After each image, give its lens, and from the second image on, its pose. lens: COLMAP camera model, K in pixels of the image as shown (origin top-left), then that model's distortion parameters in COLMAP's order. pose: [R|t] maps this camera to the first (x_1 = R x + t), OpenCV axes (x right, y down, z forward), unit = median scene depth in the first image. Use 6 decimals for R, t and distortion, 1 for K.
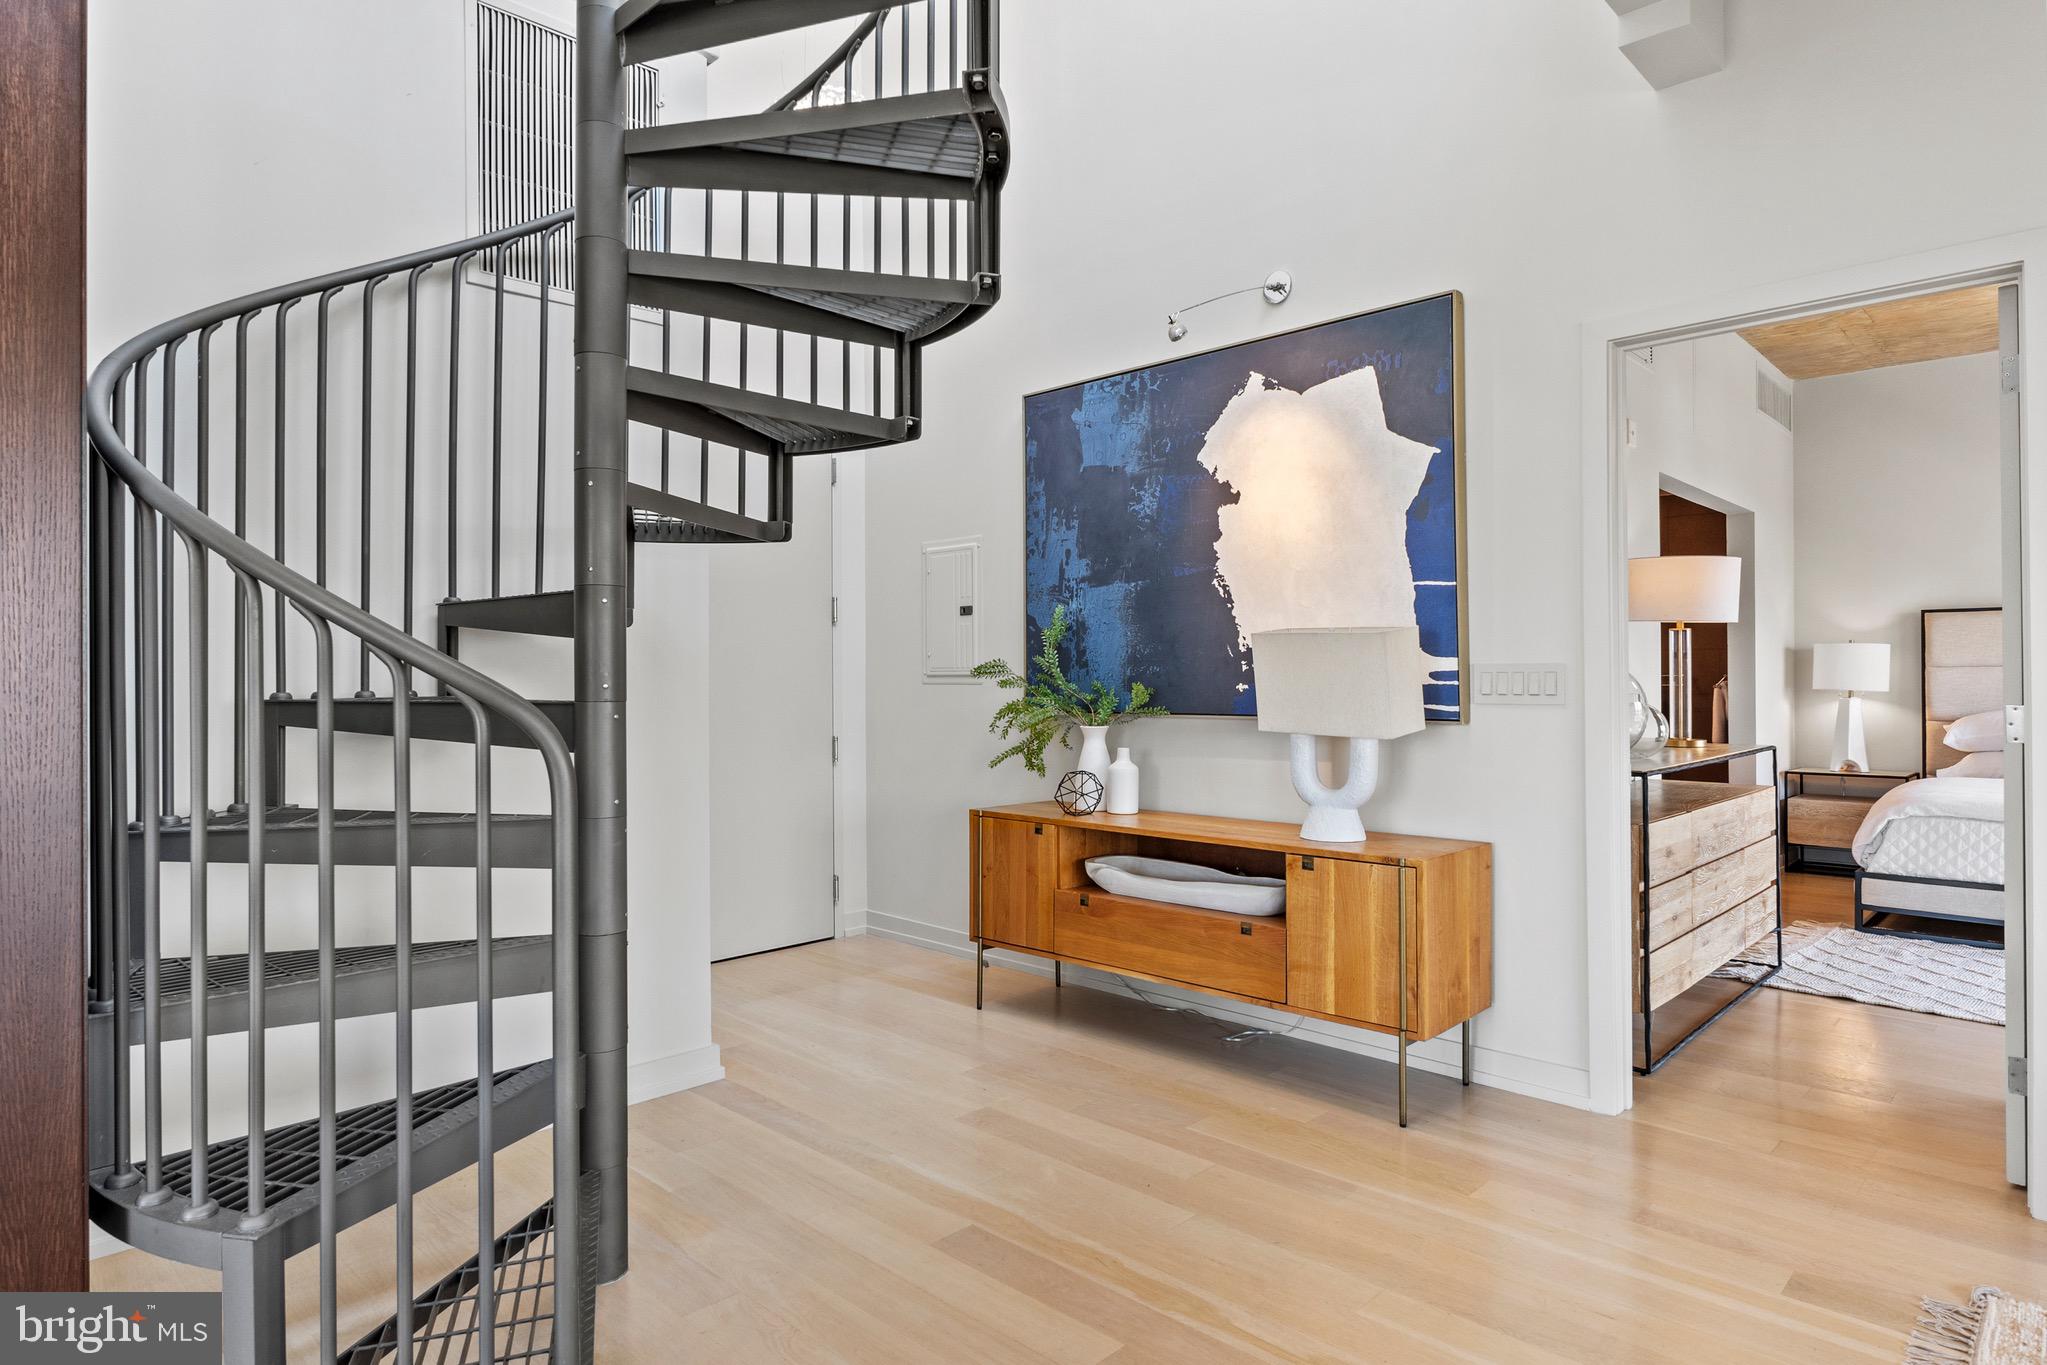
lens RADIAL K [[1166.1, 0, 1025.8], [0, 1166.1, 671.8], [0, 0, 1]] dist [-0.004089, -0.000755]
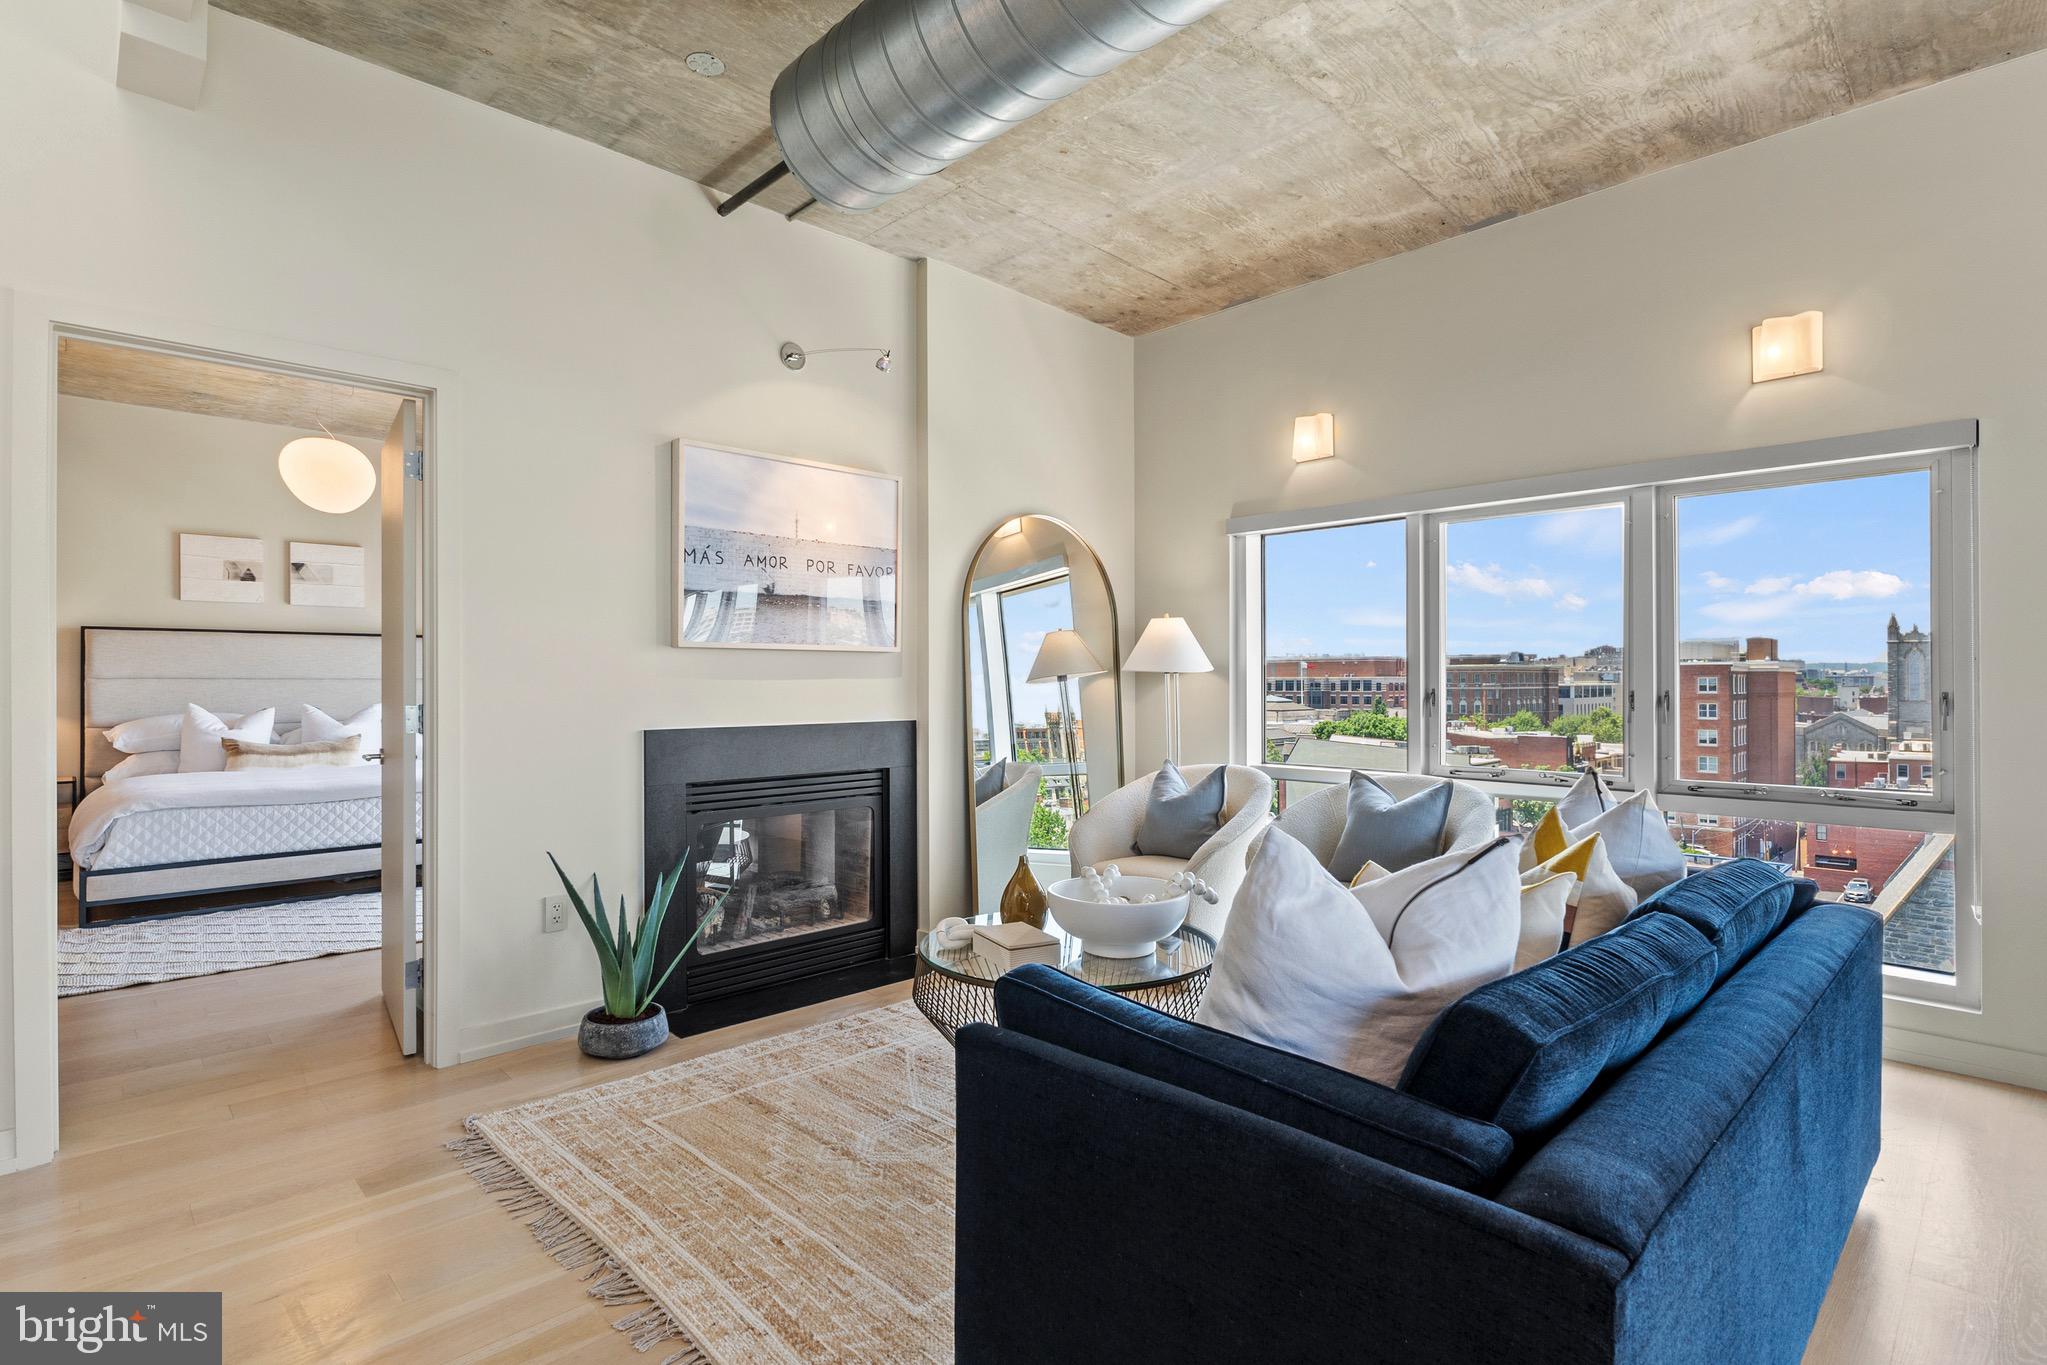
lens RADIAL K [[985.5, 0, 1012.5], [0, 985.5, 687.9], [0, 0, 1]] dist [-0.001883, -0.001634]
pose [[0.034458, -0.006492, 0.999385, -0.151268], [0.002336, 0.999977, 0.006416, 0.000688], [-0.999403, 0.002114, 0.034472, 0.129309]]
